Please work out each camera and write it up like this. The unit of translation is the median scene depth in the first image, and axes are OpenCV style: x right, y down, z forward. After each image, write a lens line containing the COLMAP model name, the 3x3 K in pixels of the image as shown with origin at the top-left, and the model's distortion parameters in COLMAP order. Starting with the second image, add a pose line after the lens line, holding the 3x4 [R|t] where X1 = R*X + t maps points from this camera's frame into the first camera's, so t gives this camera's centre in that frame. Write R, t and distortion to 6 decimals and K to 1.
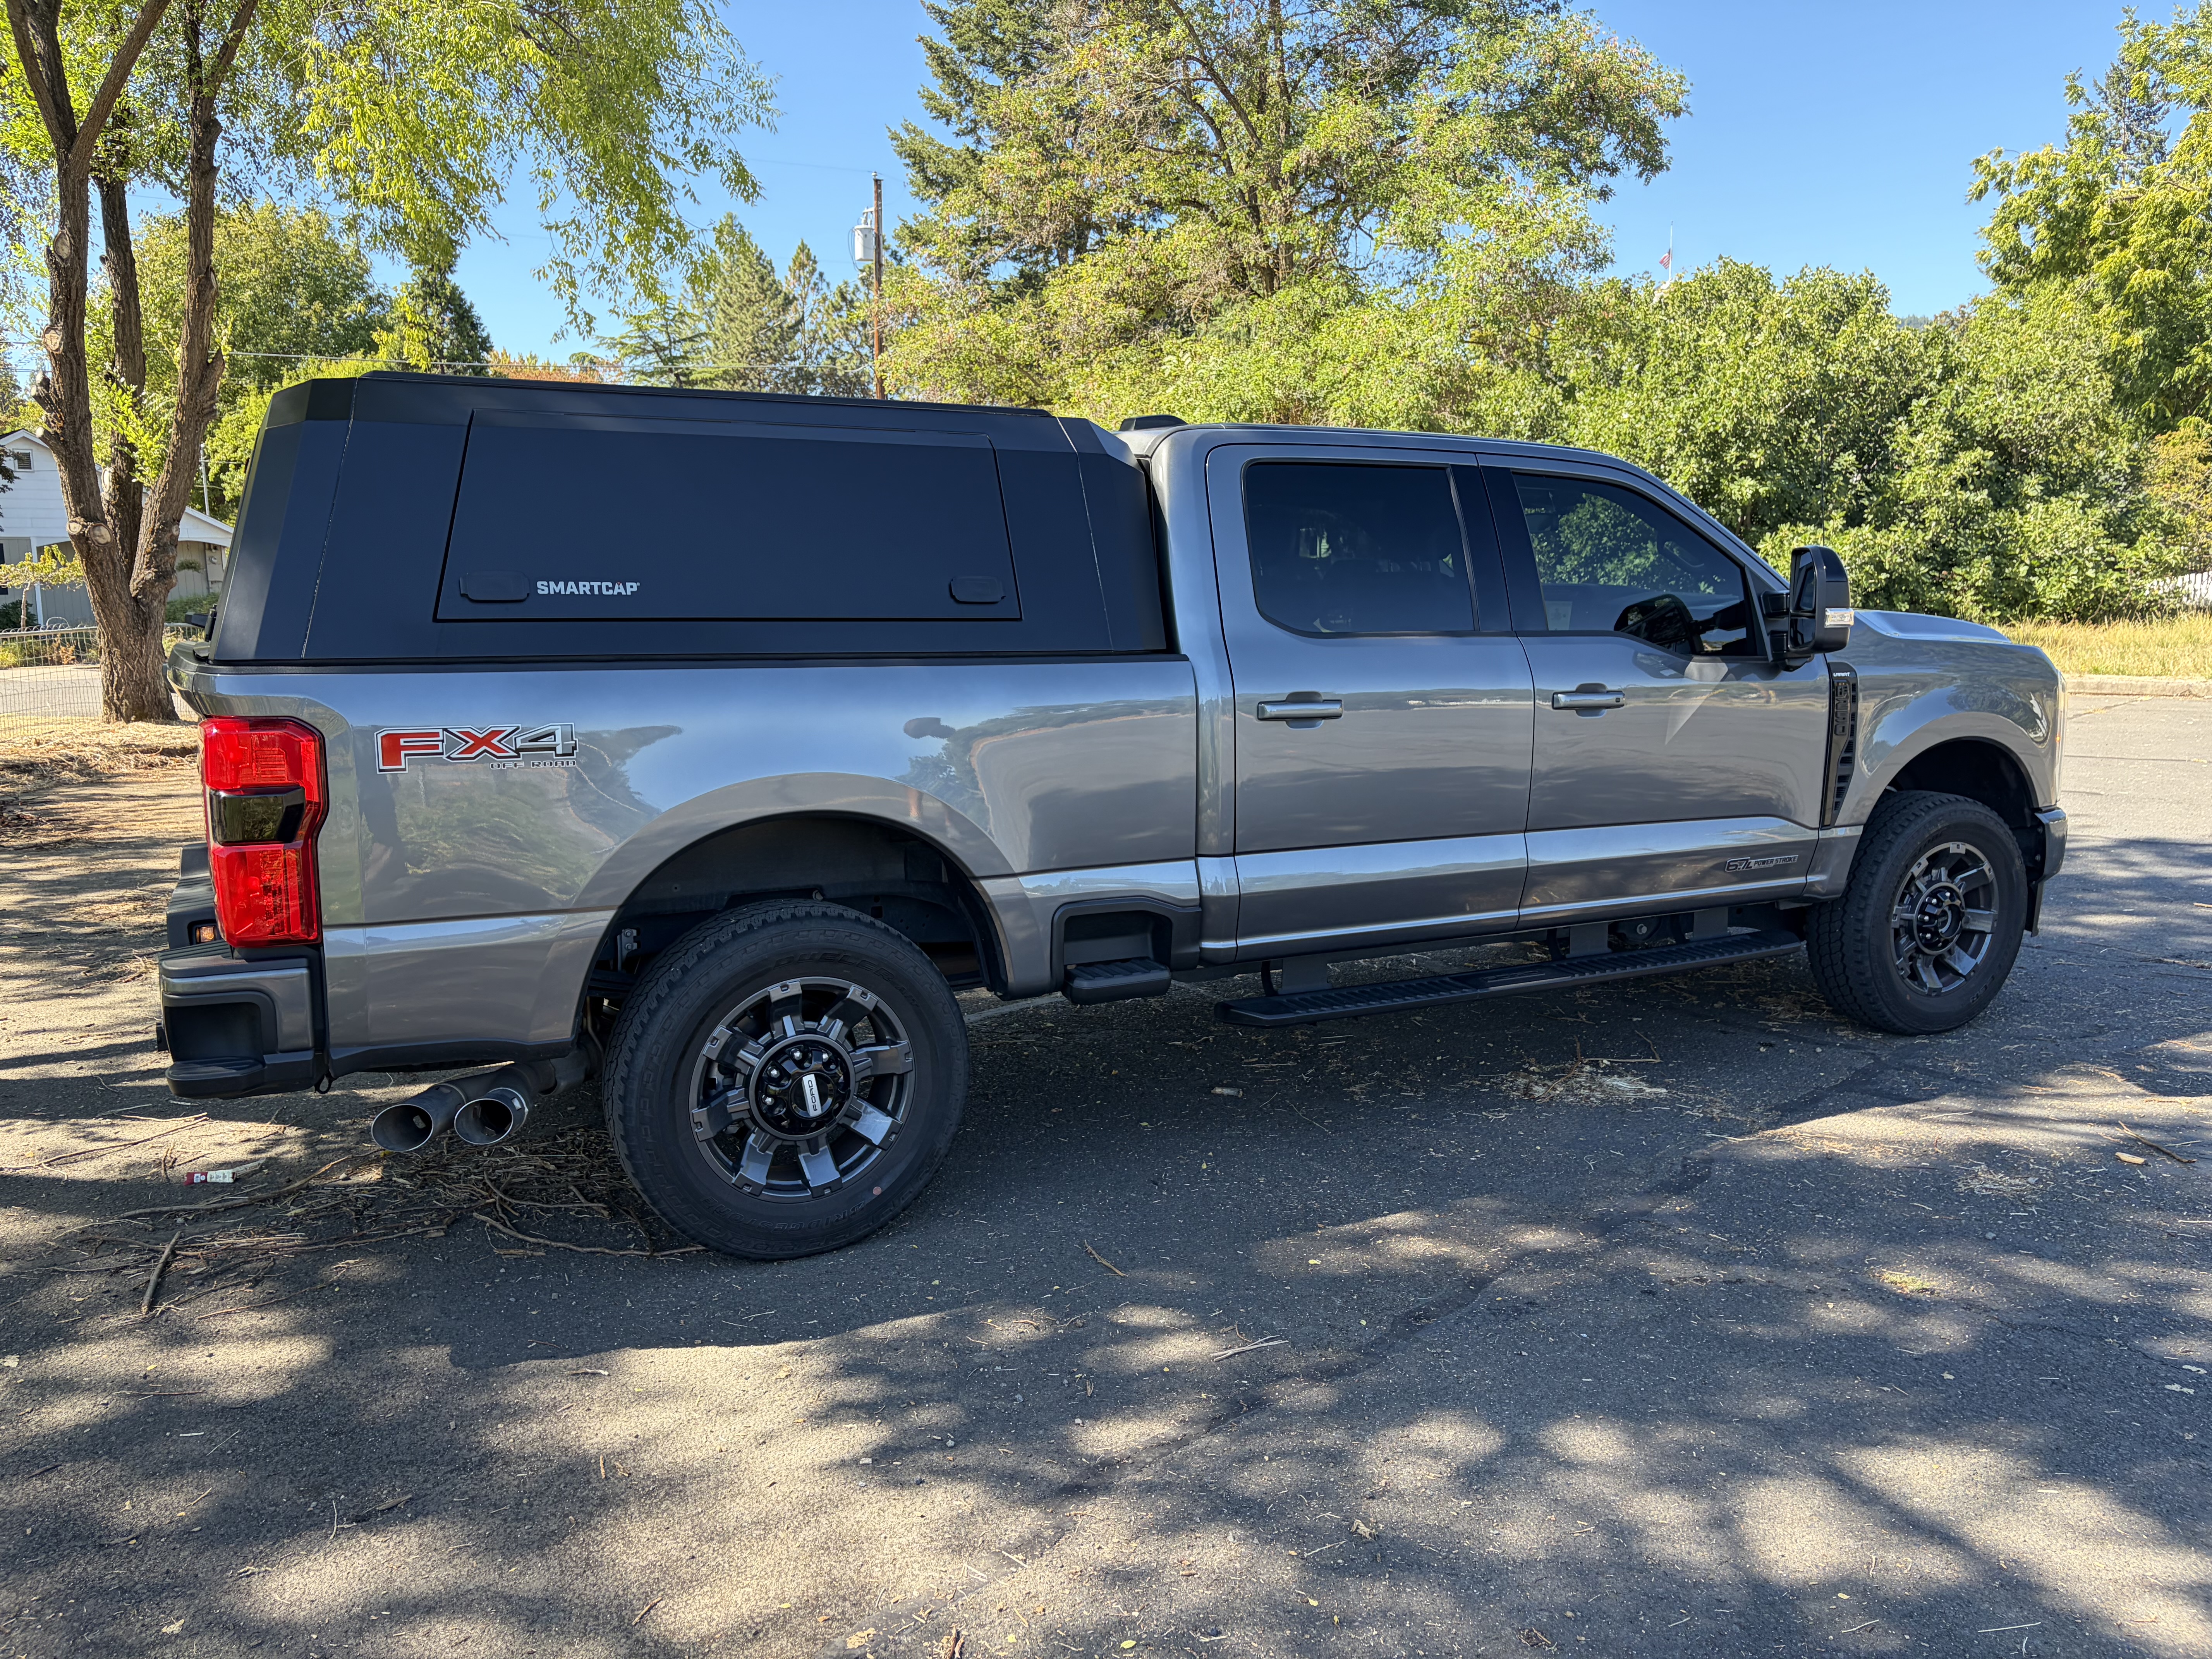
lens RADIAL K [[1678.9, 0, 1120.3], [0, 1678.9, 809.9], [0, 0, 1]] dist [0.062198, -0.074762]
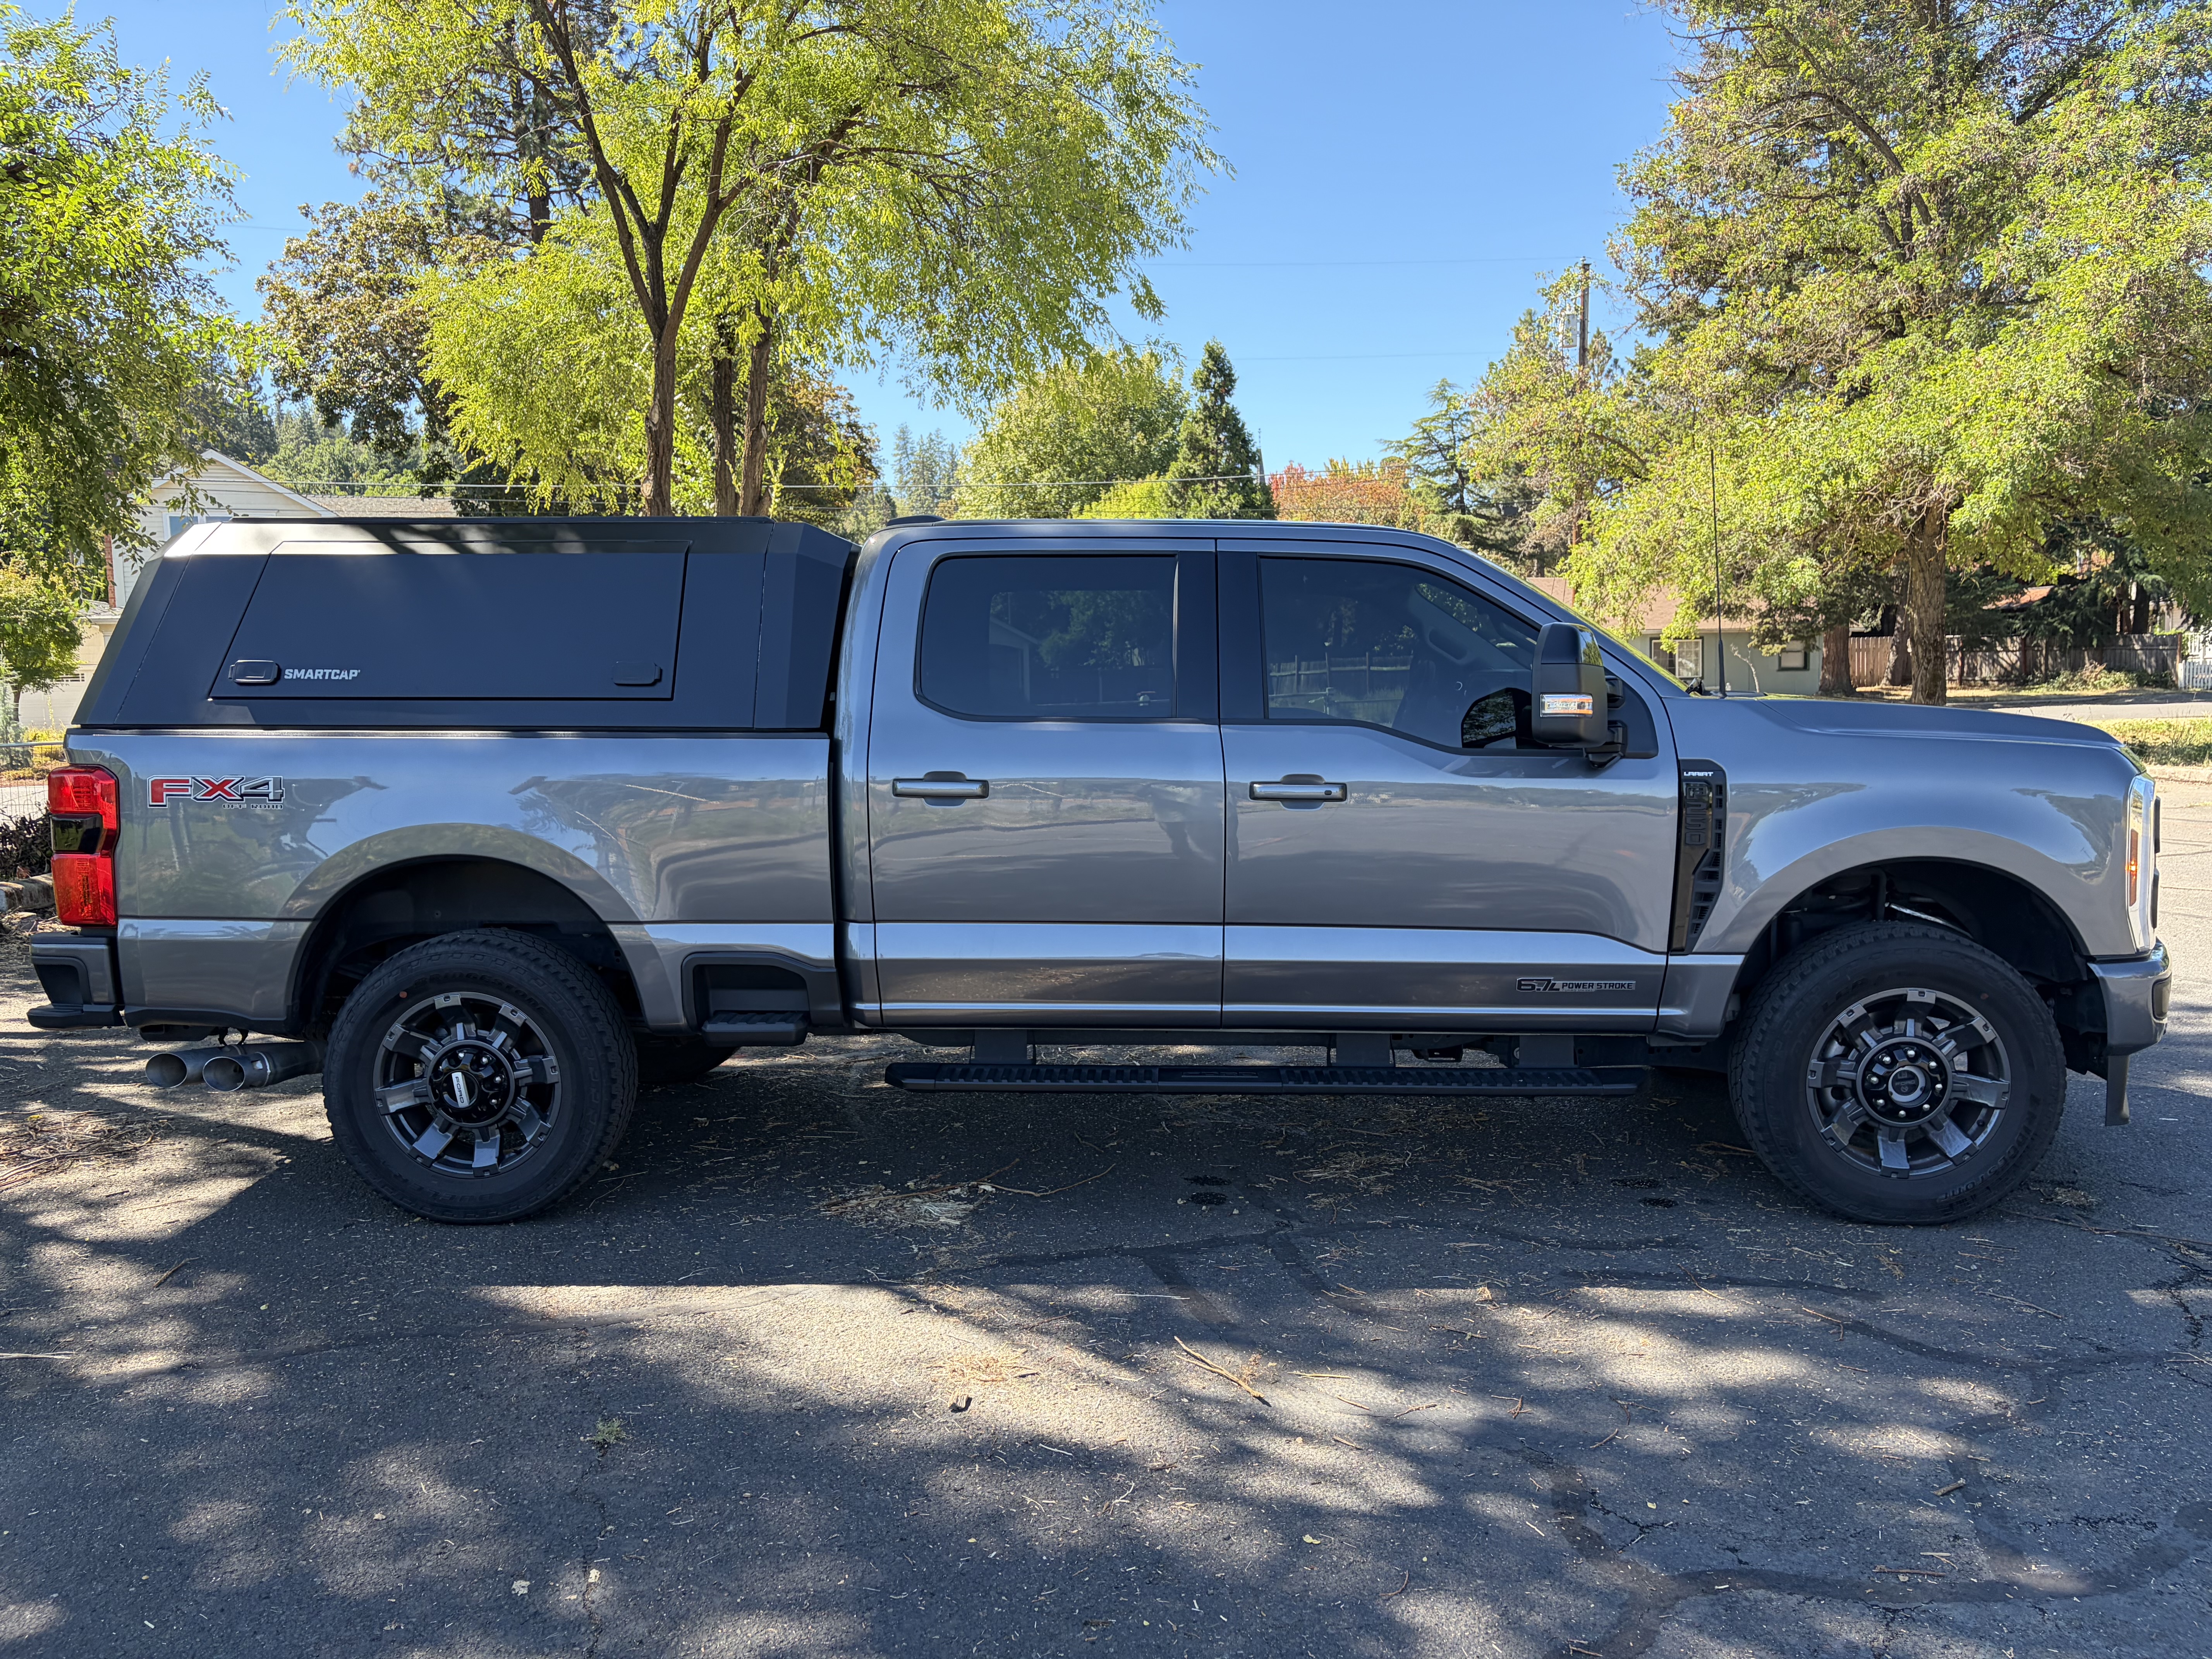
lens RADIAL K [[1678.9, 0, 1084.0], [0, 1678.9, 833.7], [0, 0, 1]] dist [0.062198, -0.074762]
pose [[0.865390, 0.043691, -0.499190, 0.635789], [-0.063319, 0.997741, -0.022444, -0.012383], [0.497081, 0.051031, 0.866202, 0.124690]]
